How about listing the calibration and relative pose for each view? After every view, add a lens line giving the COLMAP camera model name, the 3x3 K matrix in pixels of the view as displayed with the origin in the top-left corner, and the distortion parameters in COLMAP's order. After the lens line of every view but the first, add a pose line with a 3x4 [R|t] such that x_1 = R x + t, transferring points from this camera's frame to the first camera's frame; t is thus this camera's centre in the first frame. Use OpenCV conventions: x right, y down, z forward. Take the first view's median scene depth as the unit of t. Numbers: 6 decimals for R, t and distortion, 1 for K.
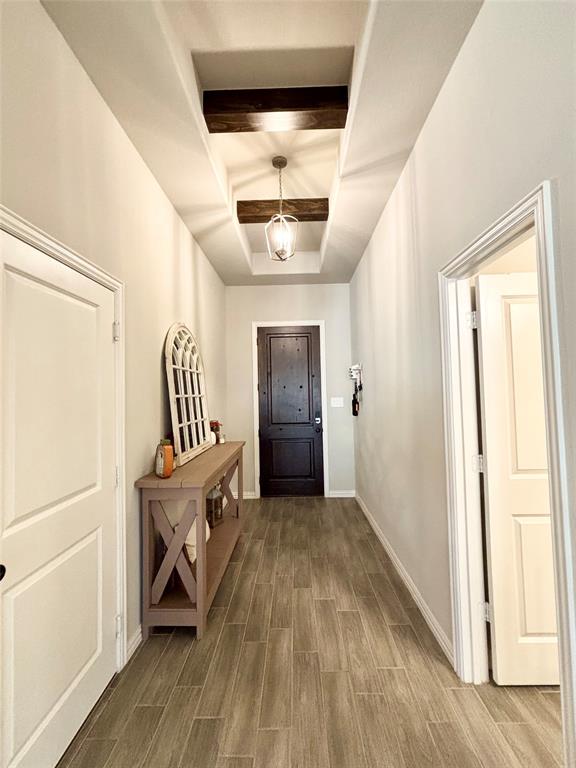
lens RADIAL K [[312.5, 0, 287.6], [0, 312.5, 383.5], [0, 0, 1]] dist [-0.001211, 0.000042]
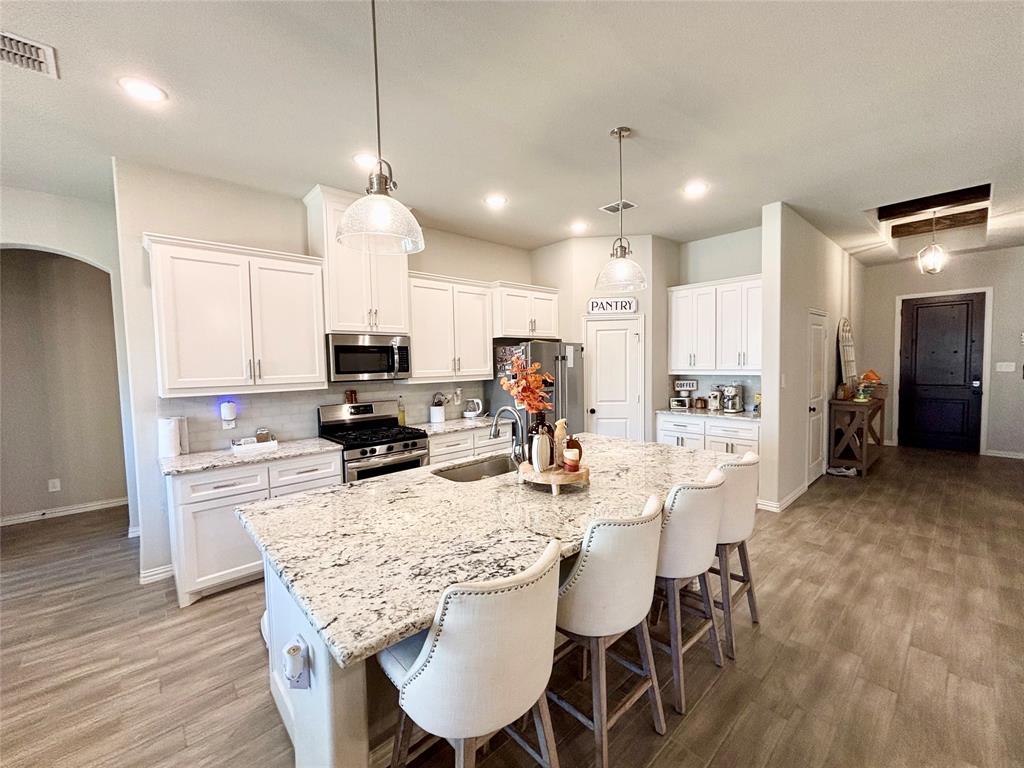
lens RADIAL K [[416.6, 0, 506.4], [0, 416.6, 380.8], [0, 0, 1]] dist [-0.001211, 0.000042]
pose [[0.676756, 0.044570, -0.734857, 0.055231], [0.031922, 0.995450, 0.089774, -0.069727], [0.735515, -0.084213, 0.672254, -1.130112]]
